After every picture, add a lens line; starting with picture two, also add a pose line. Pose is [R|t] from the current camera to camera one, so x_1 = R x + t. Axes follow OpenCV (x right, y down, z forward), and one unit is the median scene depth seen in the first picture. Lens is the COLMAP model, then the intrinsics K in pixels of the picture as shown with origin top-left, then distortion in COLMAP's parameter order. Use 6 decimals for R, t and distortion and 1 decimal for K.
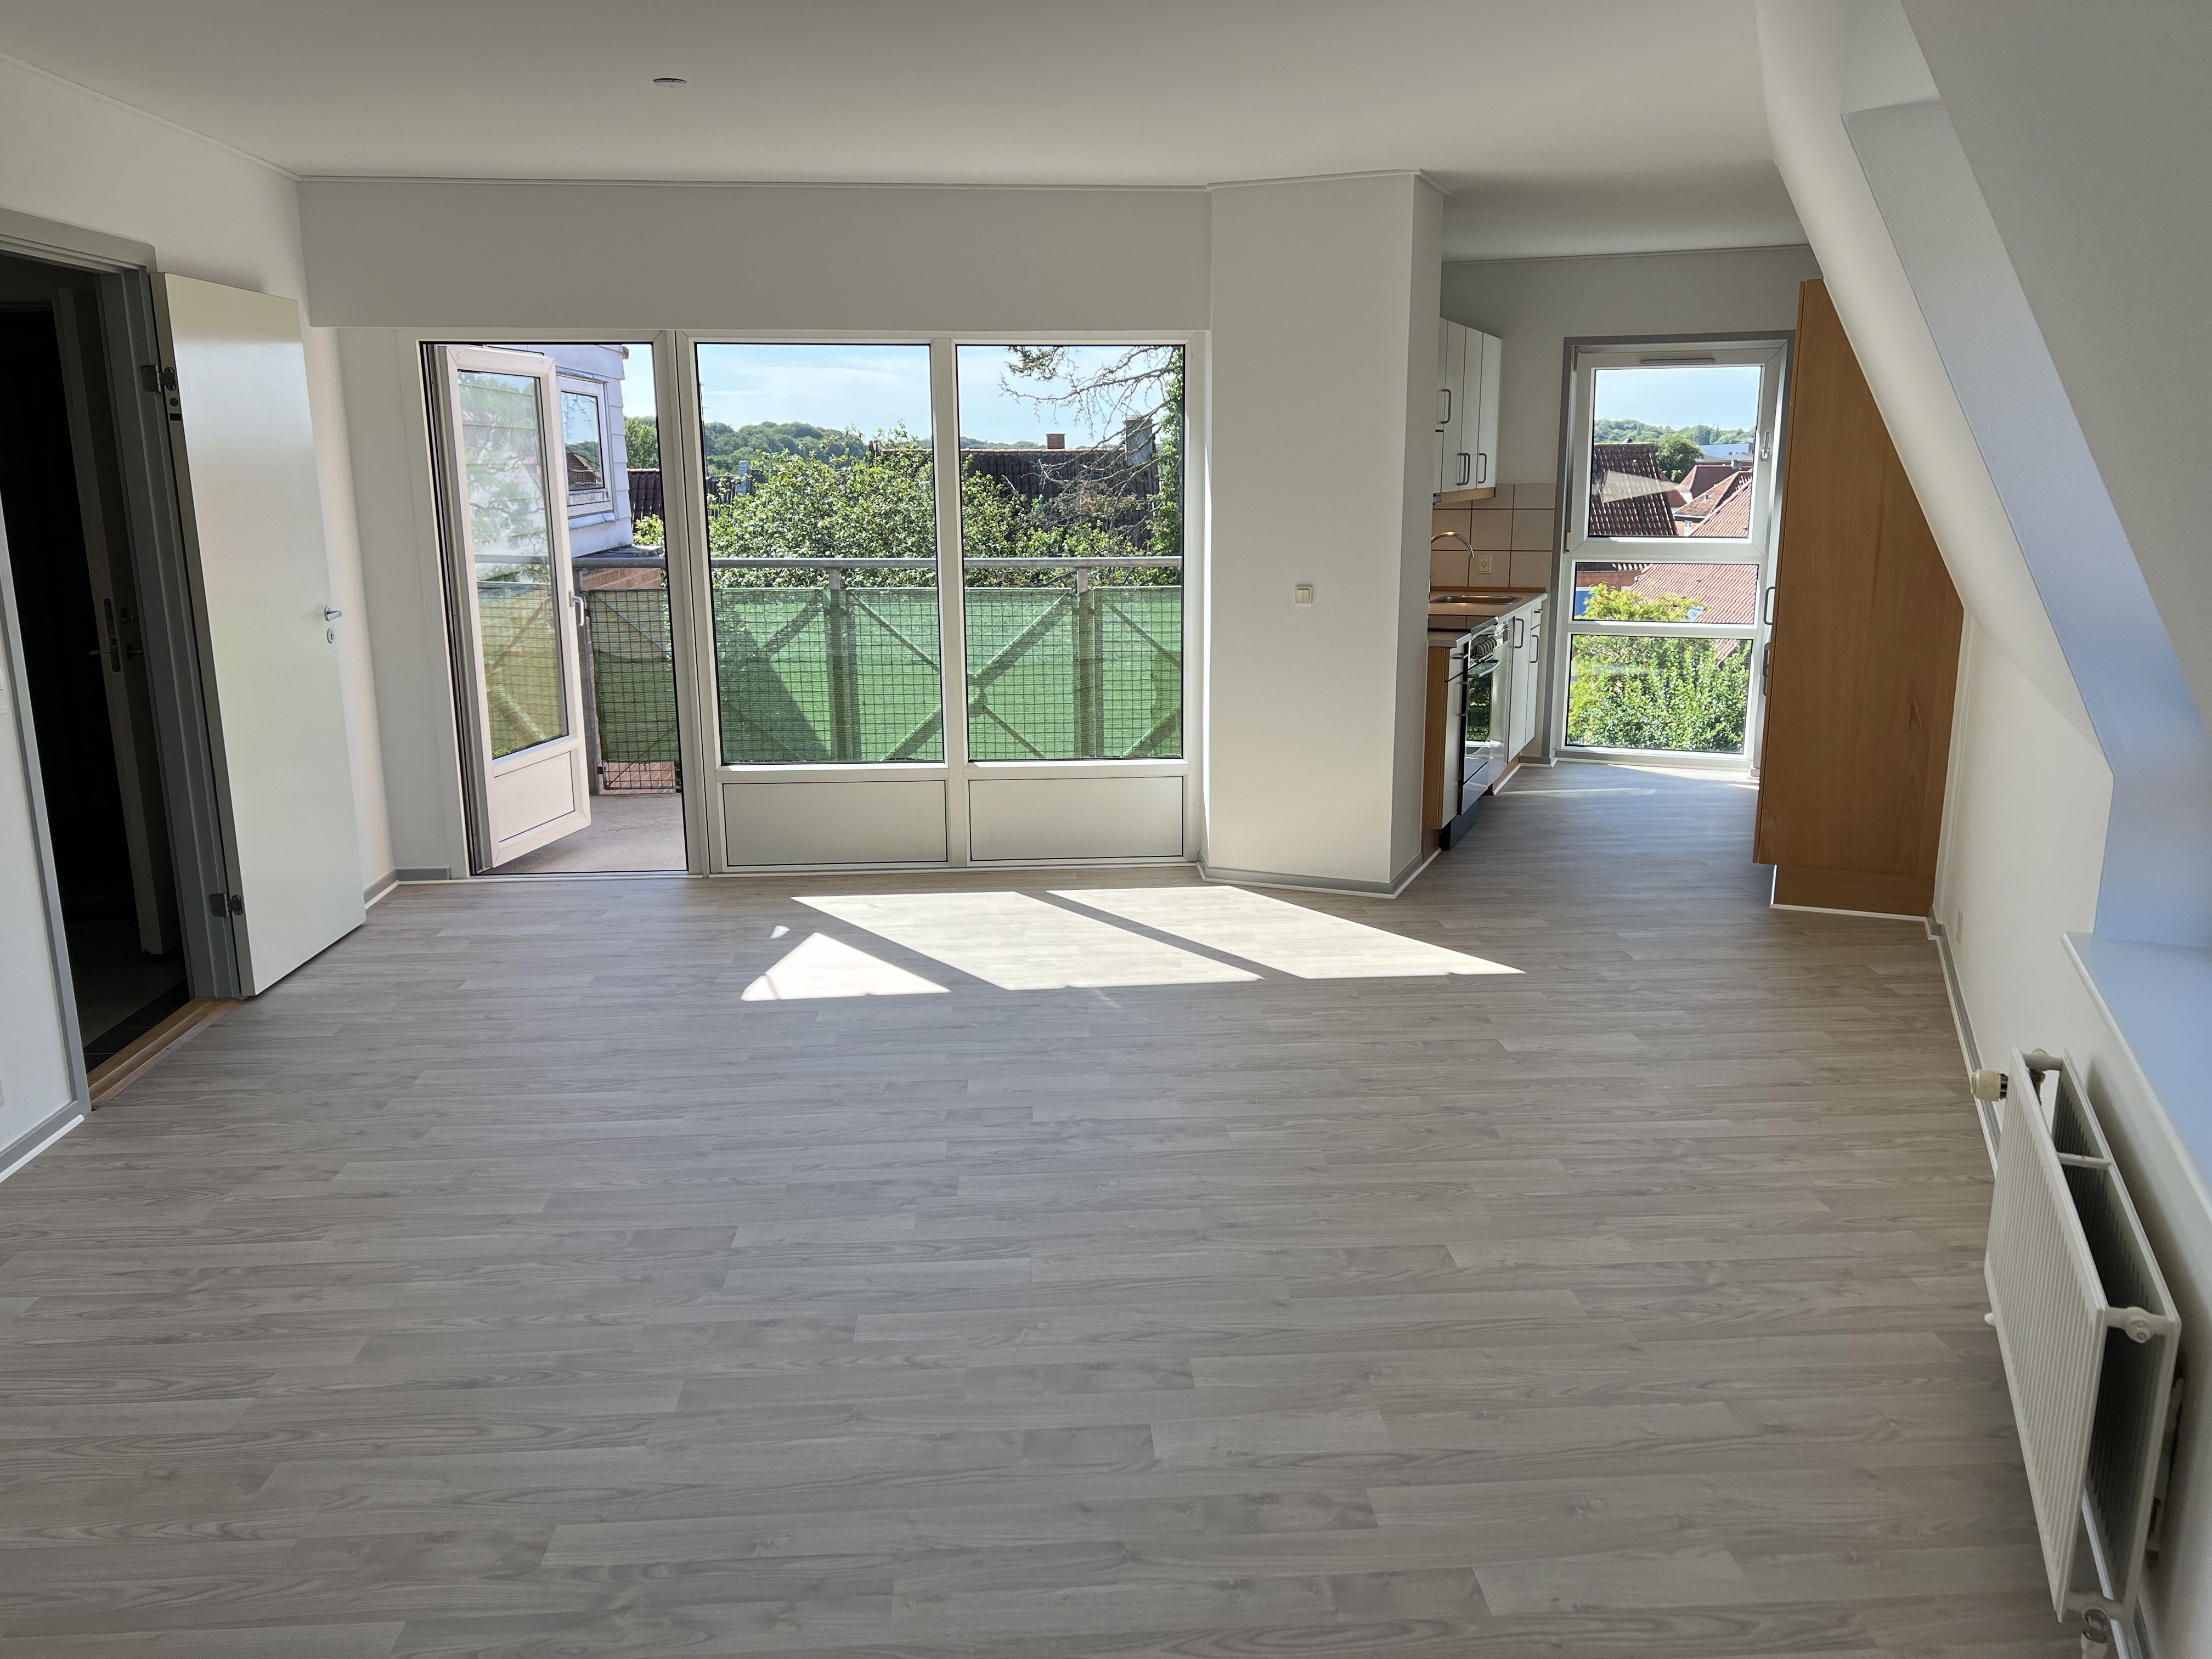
lens RADIAL K [[1654.5, 0, 1112.8], [0, 1654.5, 827.5], [0, 0, 1]] dist [0.048987, -0.050905]
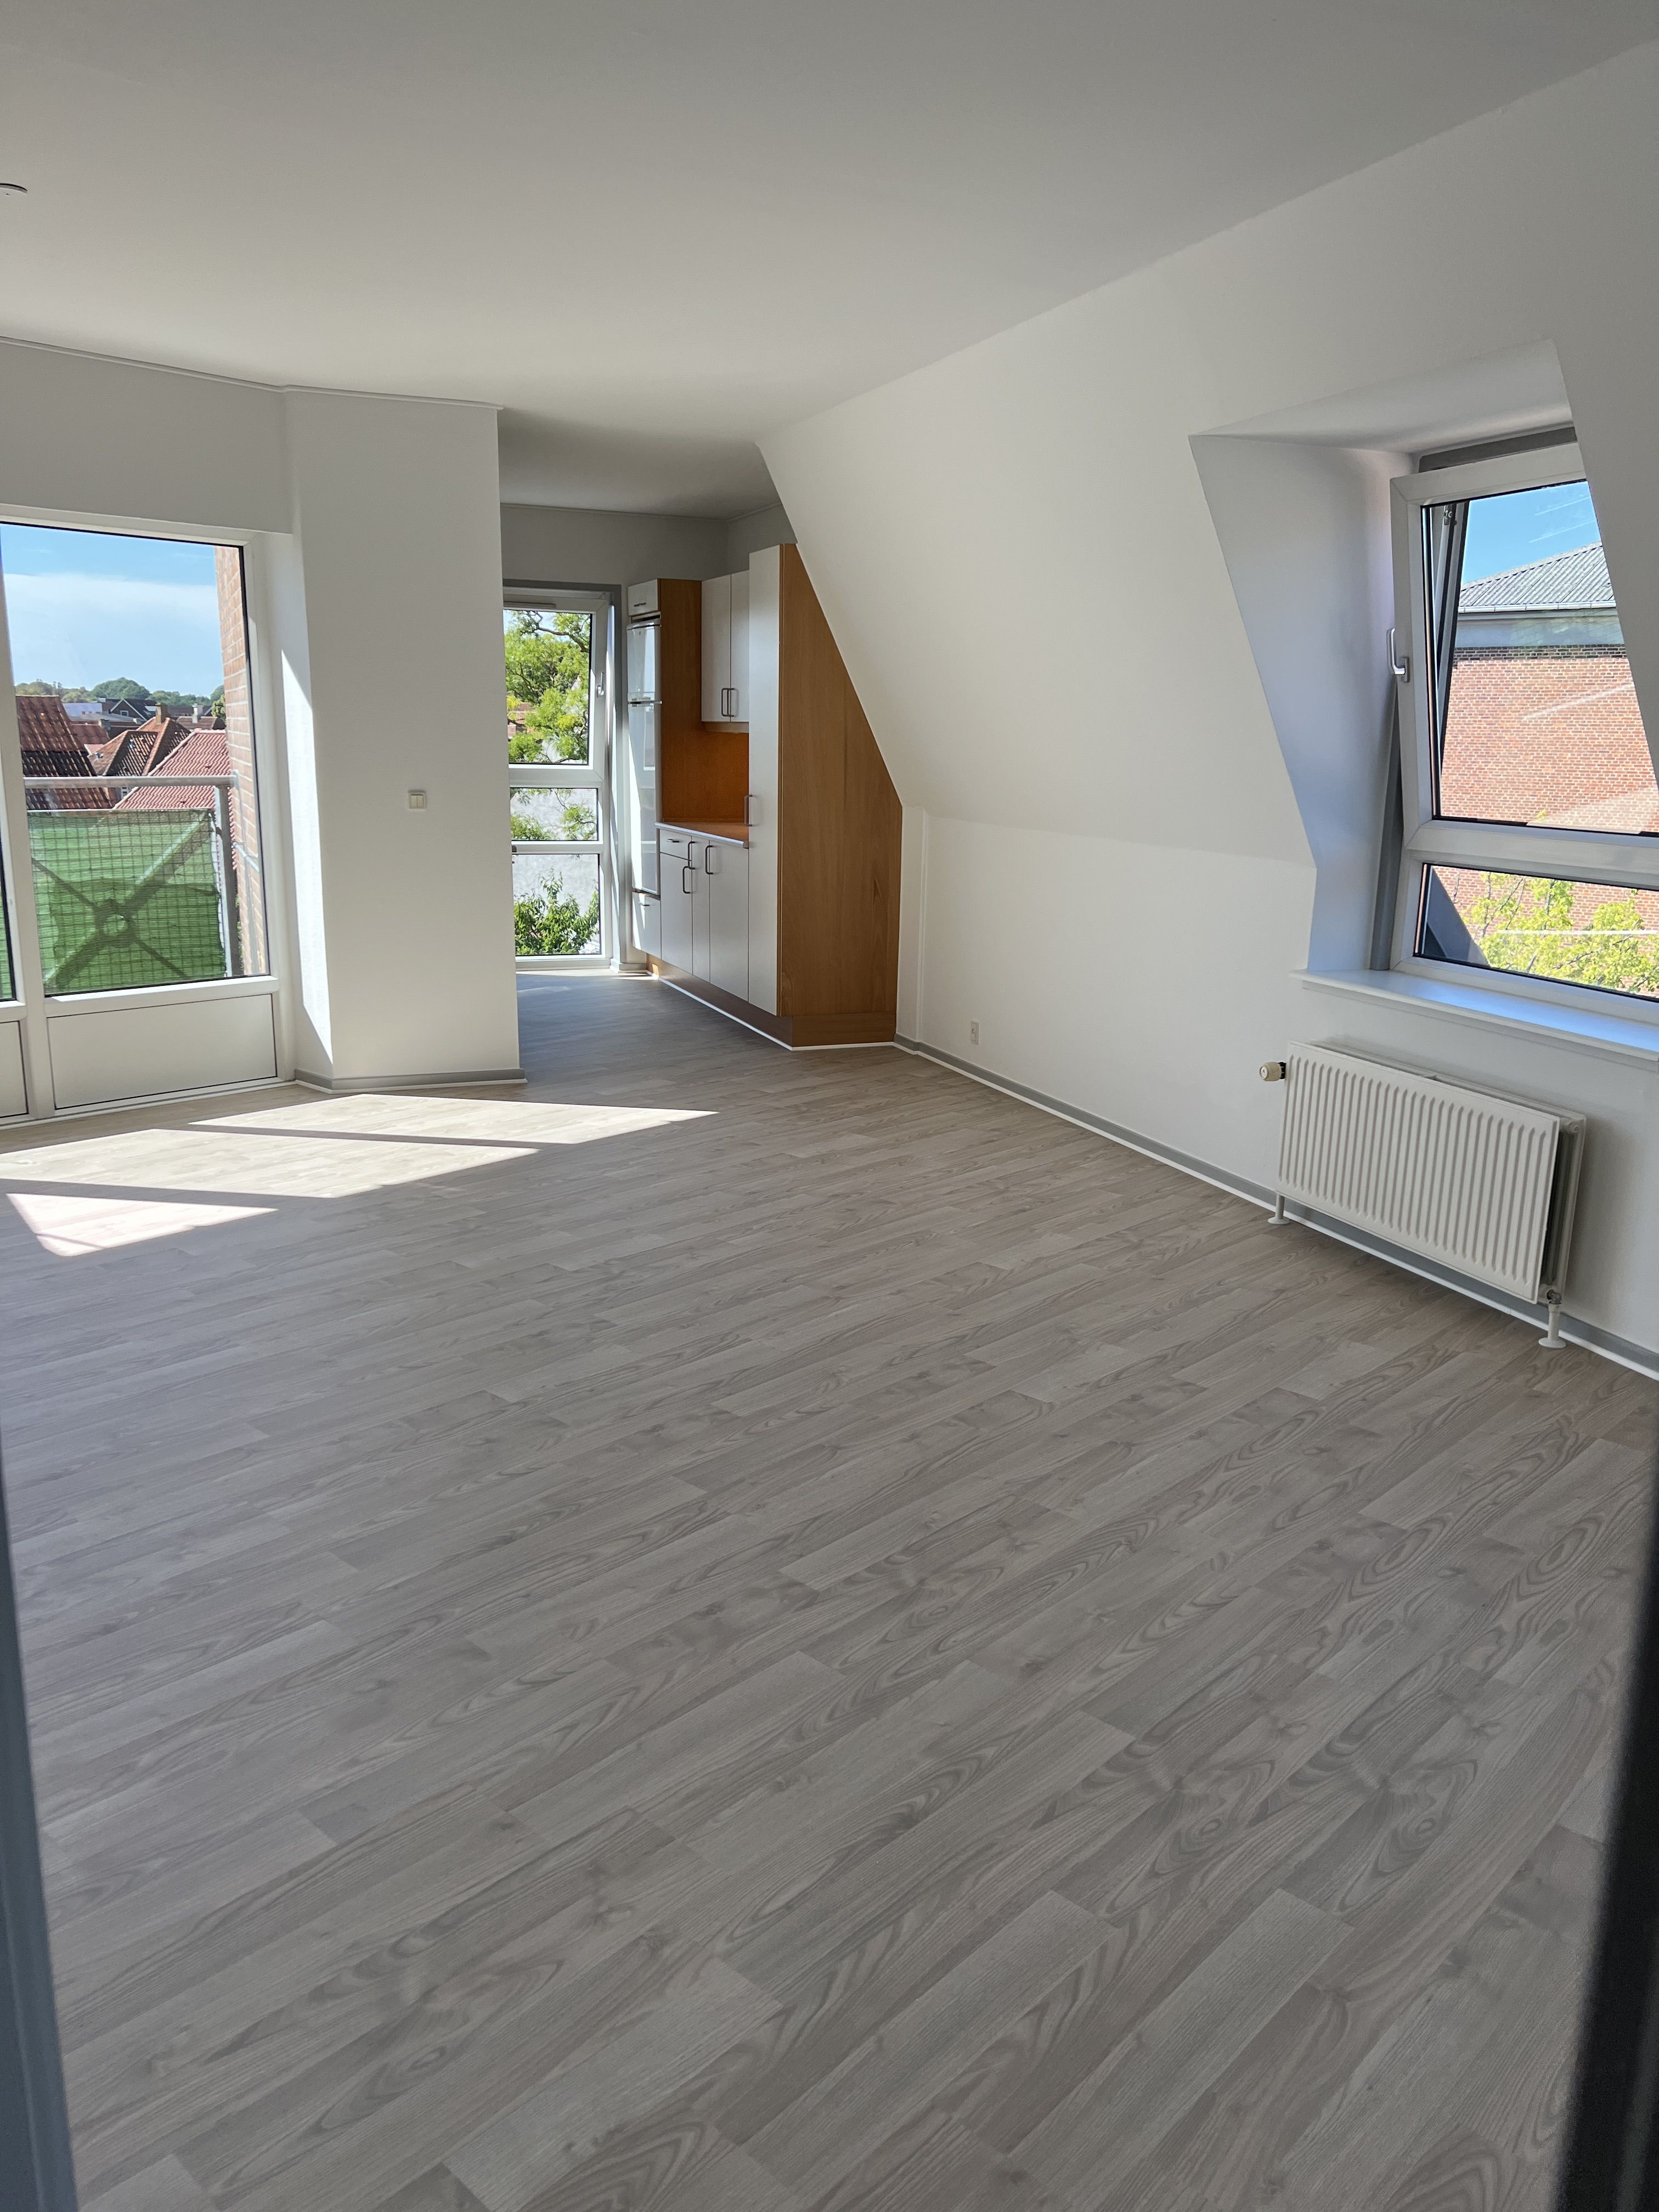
lens RADIAL K [[1654.5, 0, 840.5], [0, 1654.5, 1113.7], [0, 0, 1]] dist [0.048987, -0.050905]
pose [[0.727249, -0.137639, 0.672431, -0.604283], [0.129165, 0.989628, 0.062870, 0.031591], [-0.674110, 0.041132, 0.737485, 0.086268]]
